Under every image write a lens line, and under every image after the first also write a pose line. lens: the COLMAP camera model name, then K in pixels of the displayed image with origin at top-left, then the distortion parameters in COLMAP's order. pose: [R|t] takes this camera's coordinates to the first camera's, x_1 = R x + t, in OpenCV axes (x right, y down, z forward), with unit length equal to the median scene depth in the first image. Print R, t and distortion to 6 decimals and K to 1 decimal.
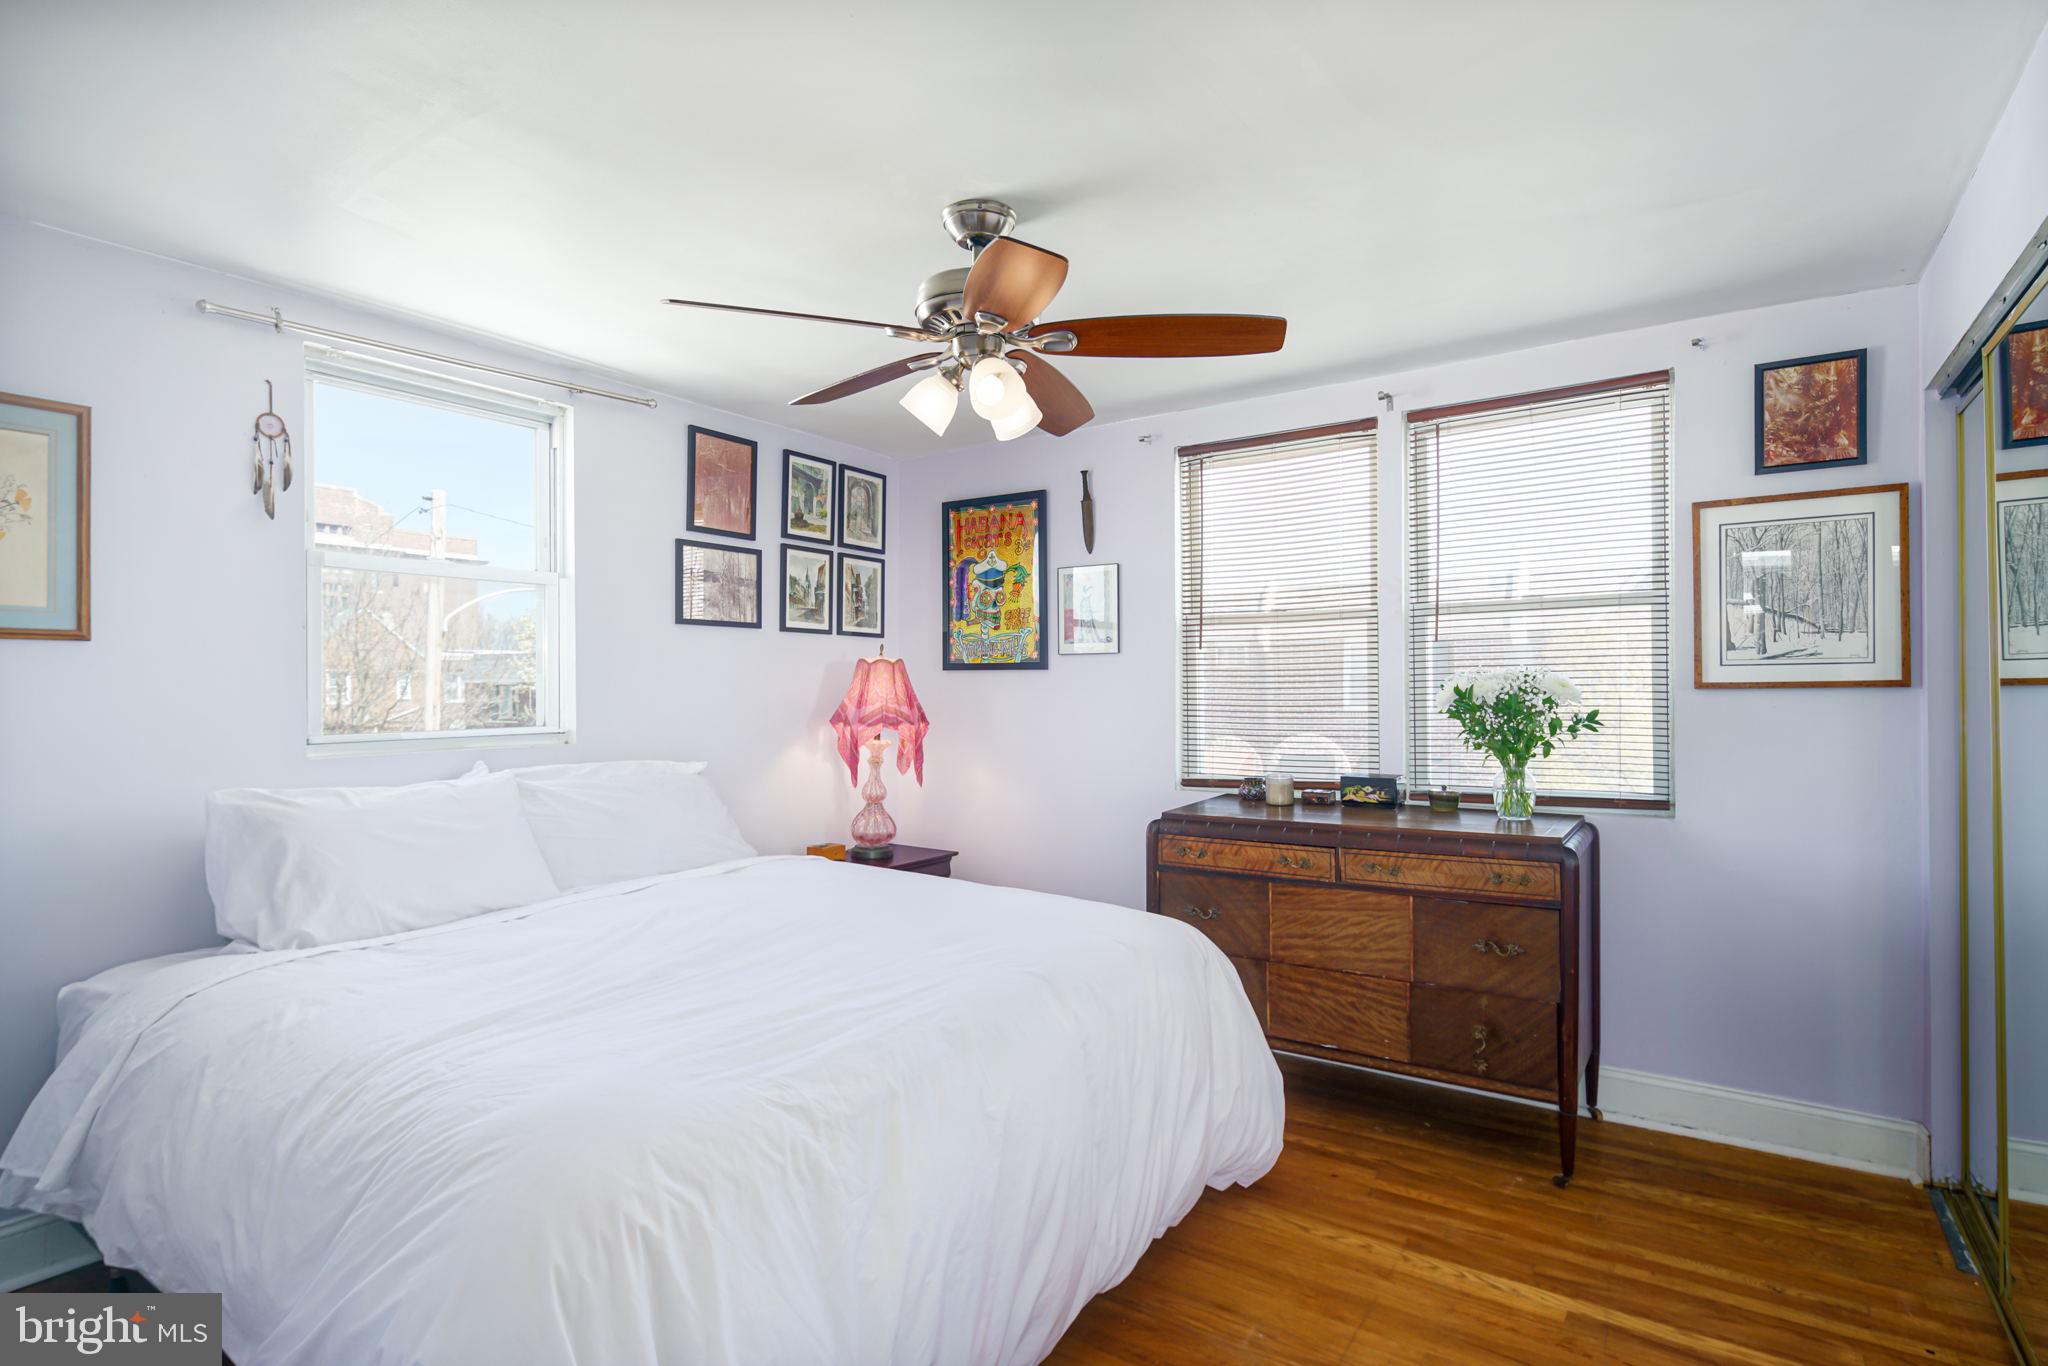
lens RADIAL K [[1011.1, 0, 1050.0], [0, 1011.1, 686.1], [0, 0, 1]] dist [0.001079, -0.002284]
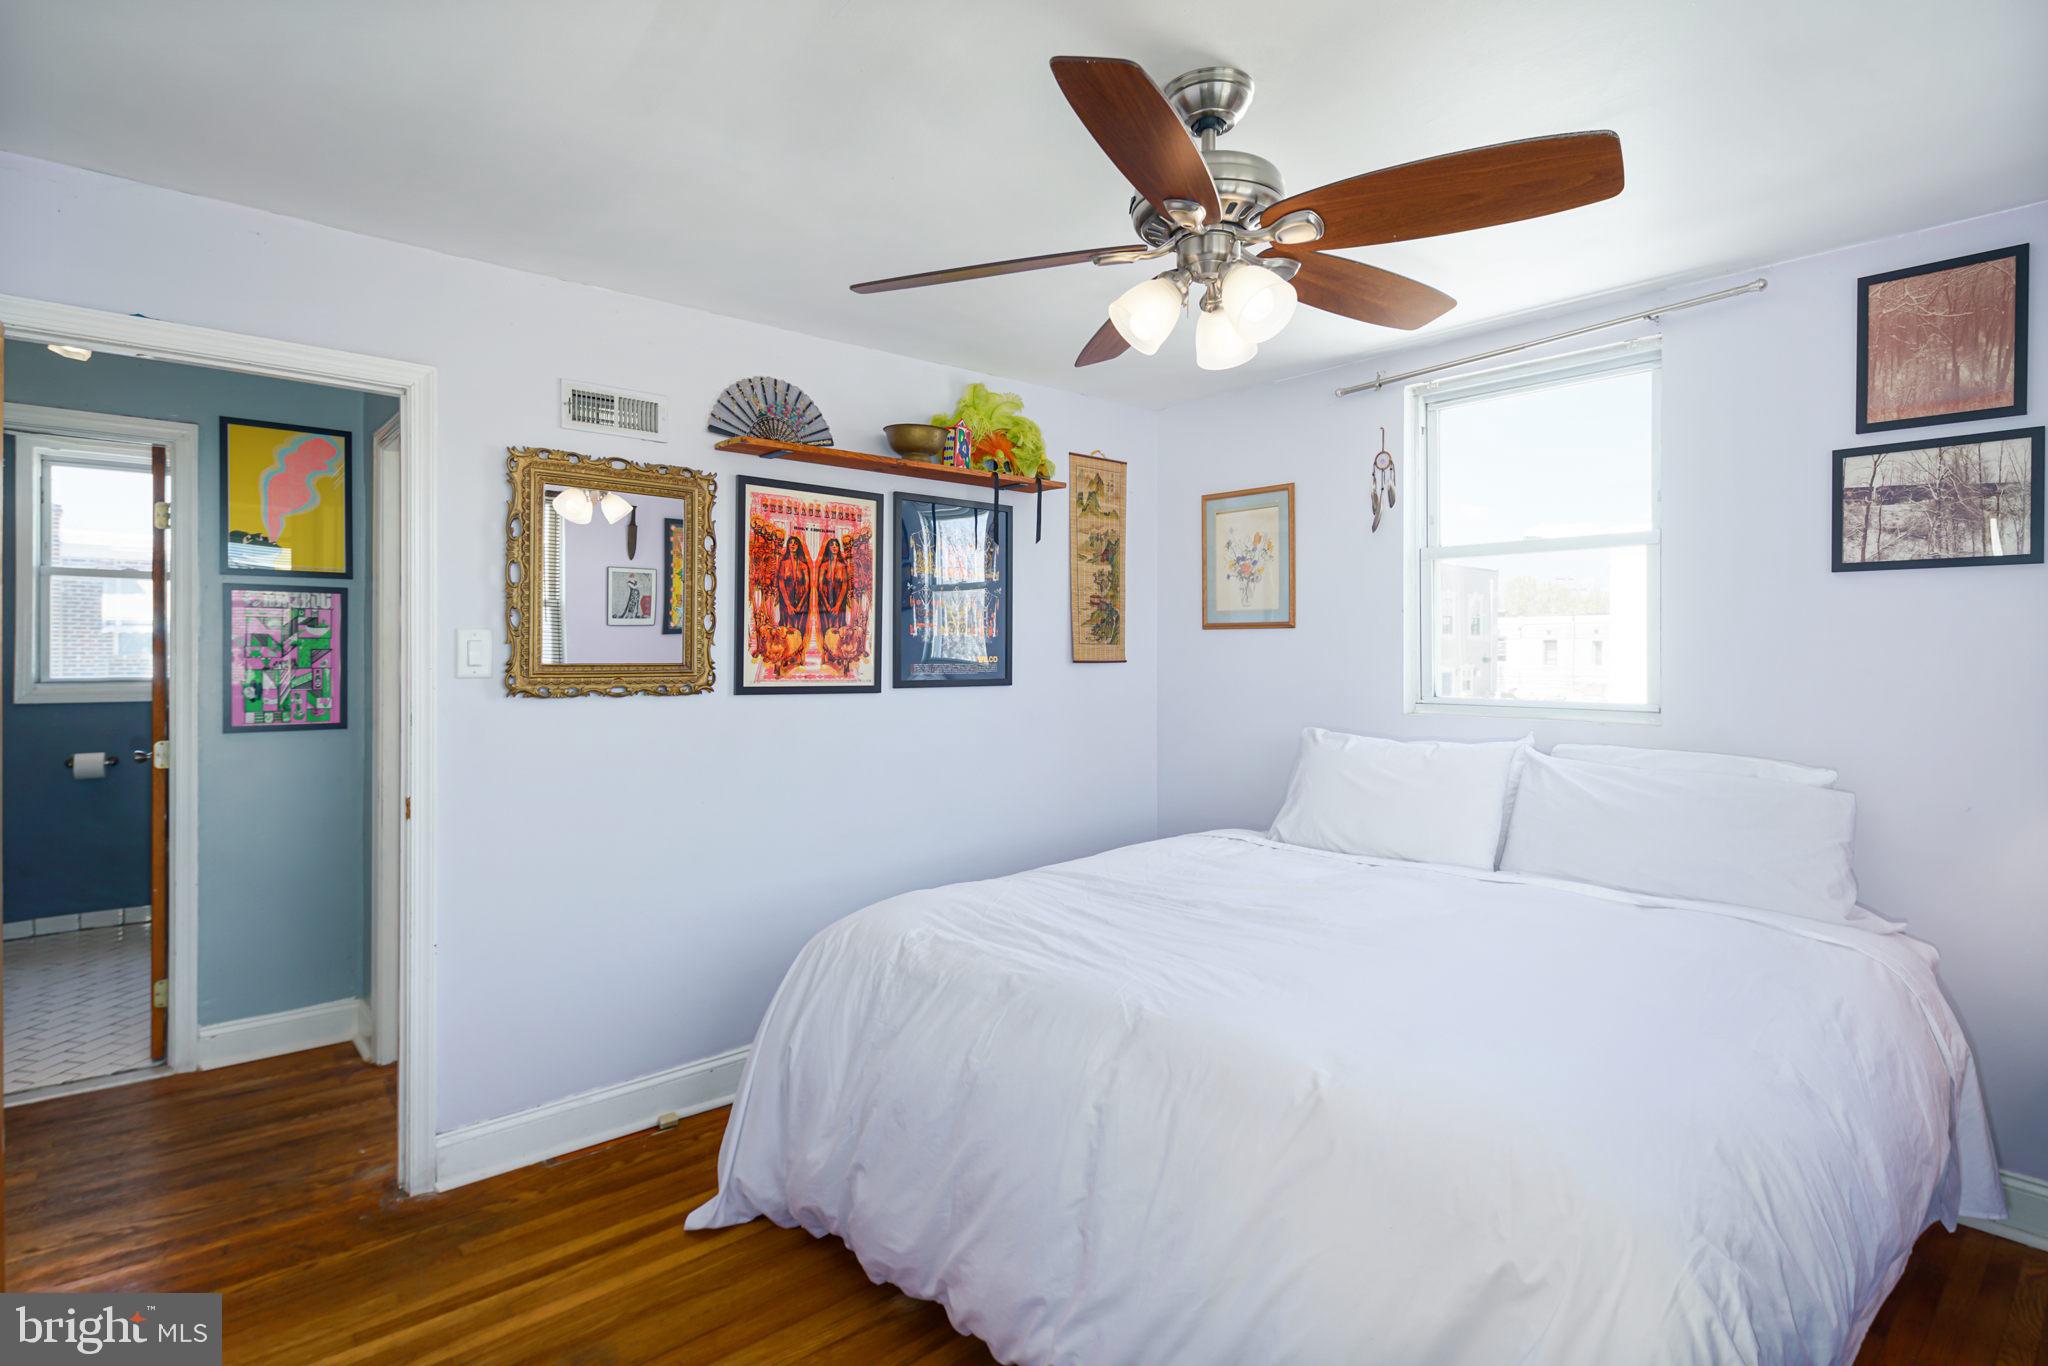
lens RADIAL K [[1028.2, 0, 1030.7], [0, 1028.2, 651.4], [0, 0, 1]] dist [-0.002093, -0.000845]
pose [[-0.256894, -0.000949, -0.966439, 0.464513], [-0.004333, 0.999991, 0.000170, -0.004038], [0.966430, 0.004231, -0.256896, 0.643745]]
